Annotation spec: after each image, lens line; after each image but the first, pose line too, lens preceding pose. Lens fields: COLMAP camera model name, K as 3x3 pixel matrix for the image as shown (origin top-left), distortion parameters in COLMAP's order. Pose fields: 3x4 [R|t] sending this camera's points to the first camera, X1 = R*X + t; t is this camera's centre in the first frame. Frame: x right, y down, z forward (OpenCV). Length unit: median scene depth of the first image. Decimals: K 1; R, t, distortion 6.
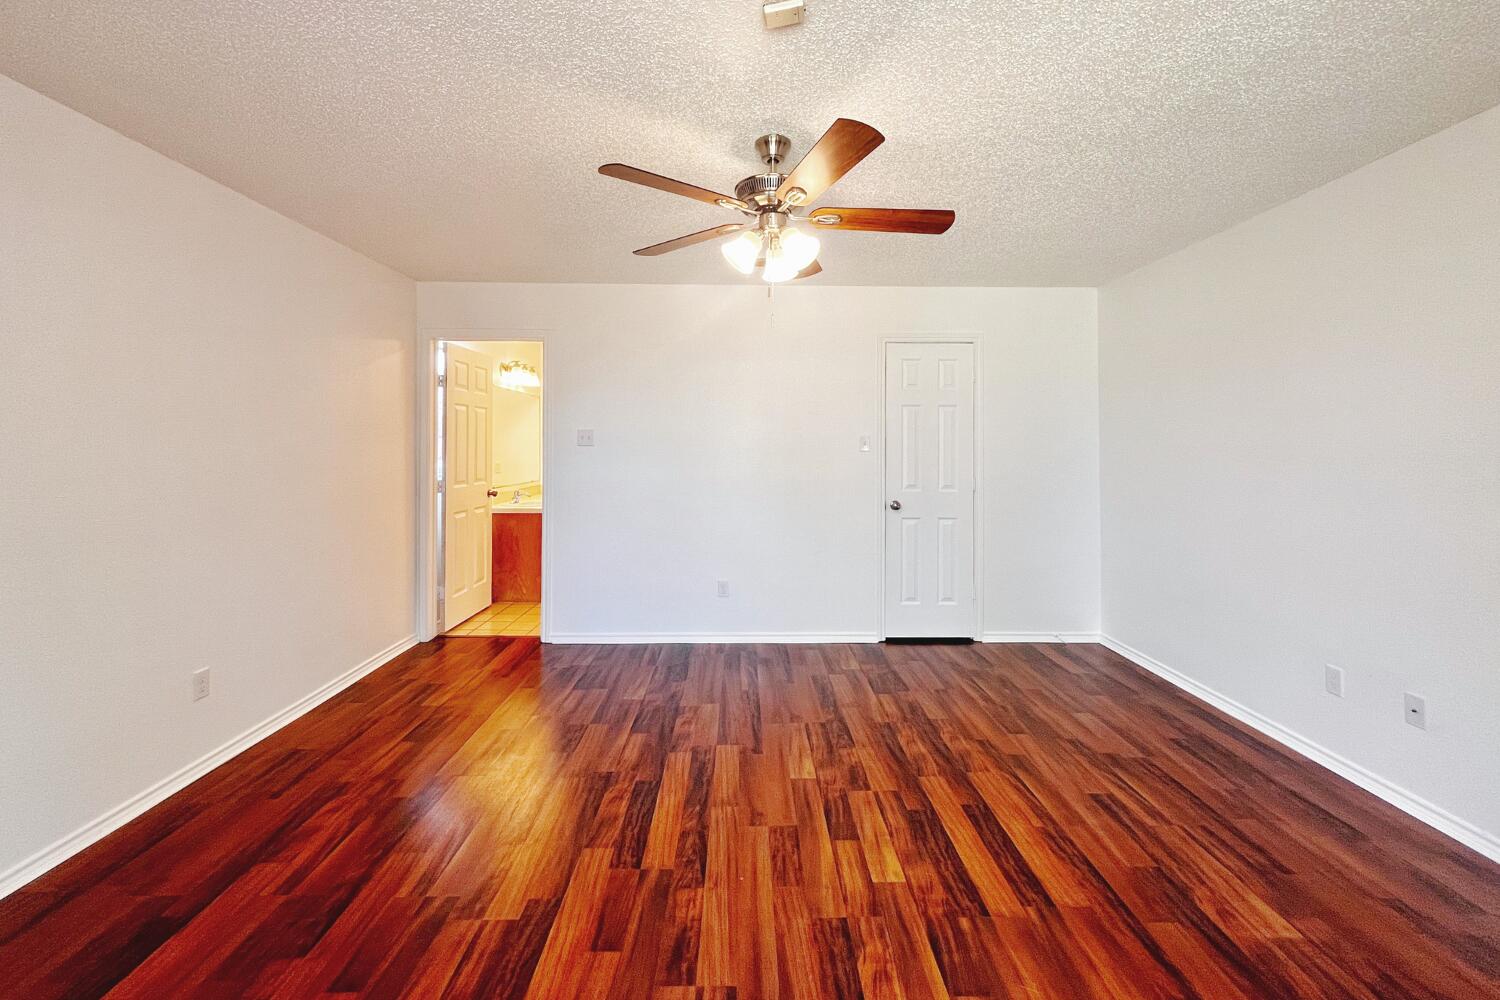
lens RADIAL K [[610.2, 0, 752.2], [0, 610.2, 447.5], [0, 0, 1]] dist [-0.000162, 0.000140]
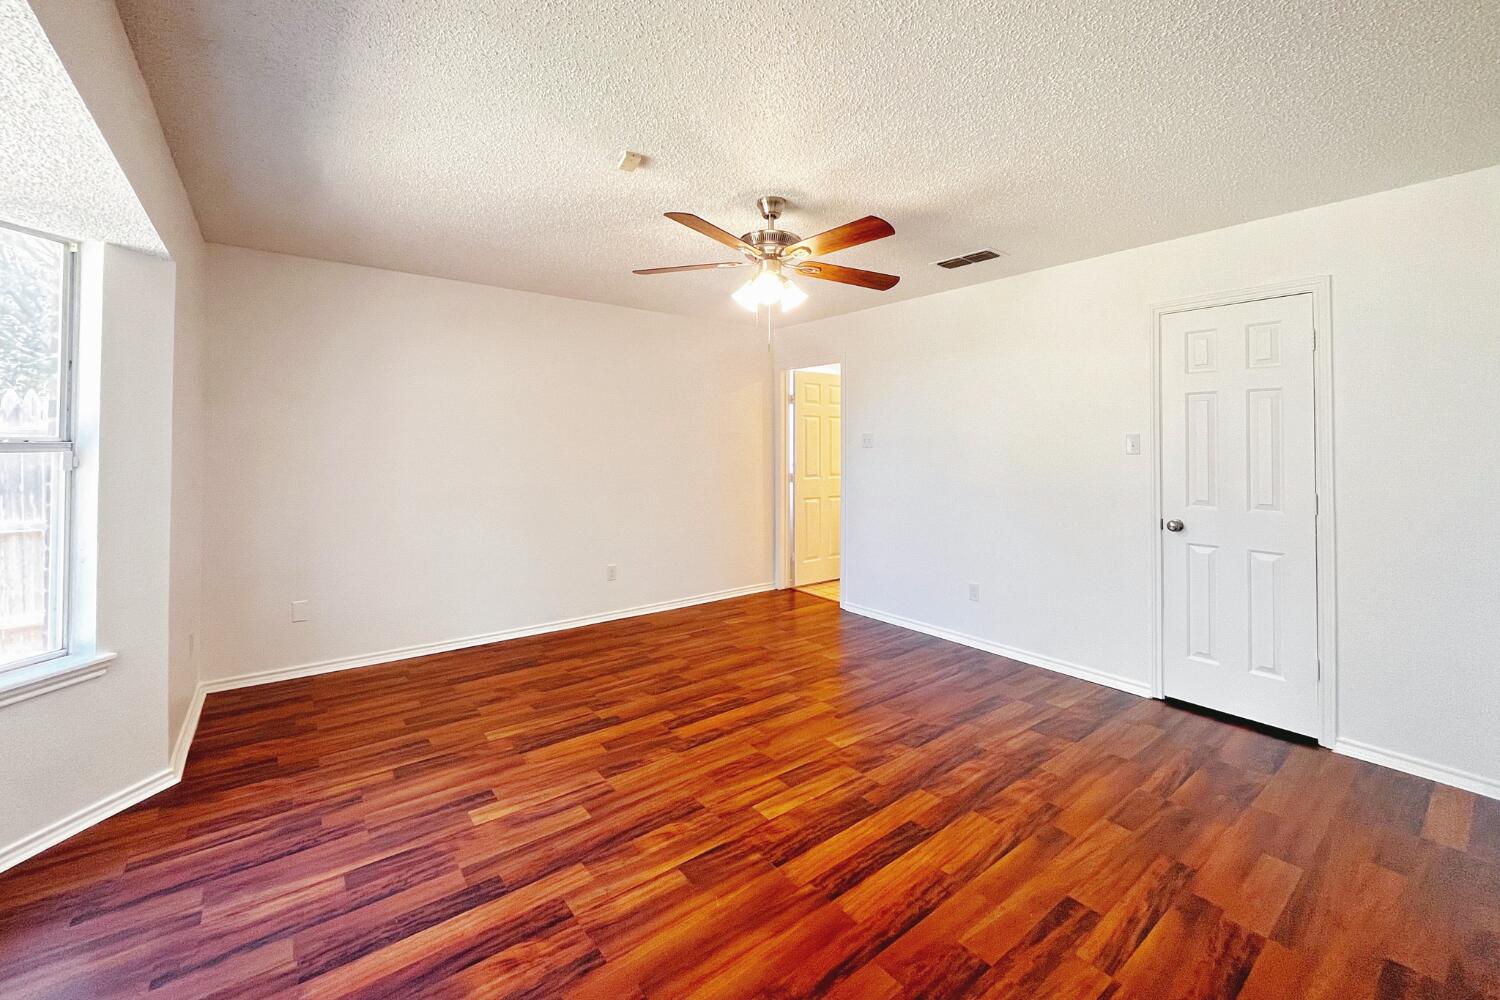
lens RADIAL K [[610.2, 0, 752.2], [0, 610.2, 447.5], [0, 0, 1]] dist [-0.000162, 0.000140]
pose [[0.601897, -0.001384, -0.798573, 0.984586], [-0.001826, 0.999994, -0.003109, 0.002564], [0.798572, 0.003329, 0.601890, 0.226776]]
